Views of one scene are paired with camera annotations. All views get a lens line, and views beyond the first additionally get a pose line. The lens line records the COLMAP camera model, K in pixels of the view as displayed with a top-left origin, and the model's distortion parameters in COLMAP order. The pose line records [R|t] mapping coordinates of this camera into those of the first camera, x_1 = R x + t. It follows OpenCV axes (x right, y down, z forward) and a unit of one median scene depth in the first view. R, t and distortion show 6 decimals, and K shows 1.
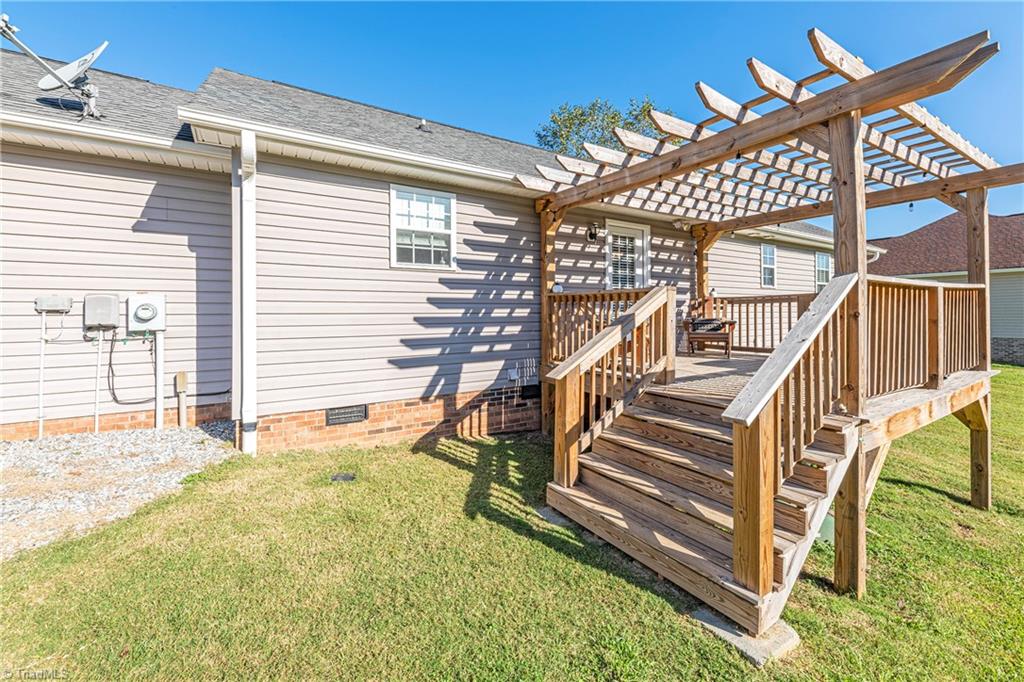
lens RADIAL K [[414.7, 0, 513.7], [0, 414.7, 311.1], [0, 0, 1]] dist [-0.002353, -0.000328]
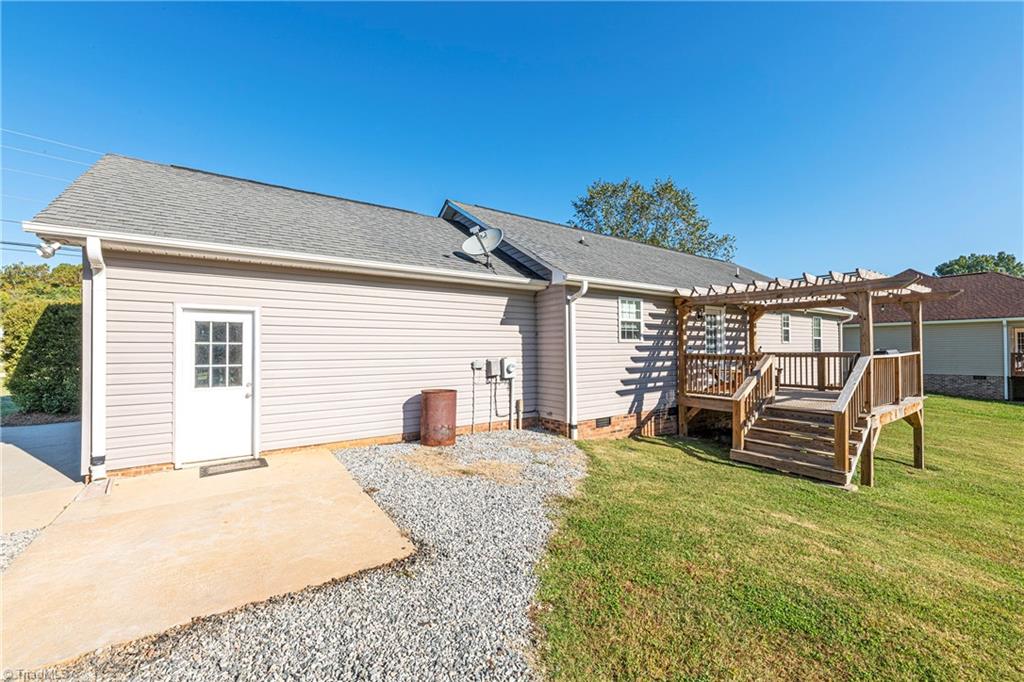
lens RADIAL K [[414.7, 0, 516.7], [0, 414.7, 340.3], [0, 0, 1]] dist [-0.002353, -0.000328]
pose [[0.997536, 0.003940, 0.070042, -0.827415], [-0.003368, 0.999960, -0.008287, -0.090494], [-0.070072, 0.008031, 0.997510, -0.753470]]
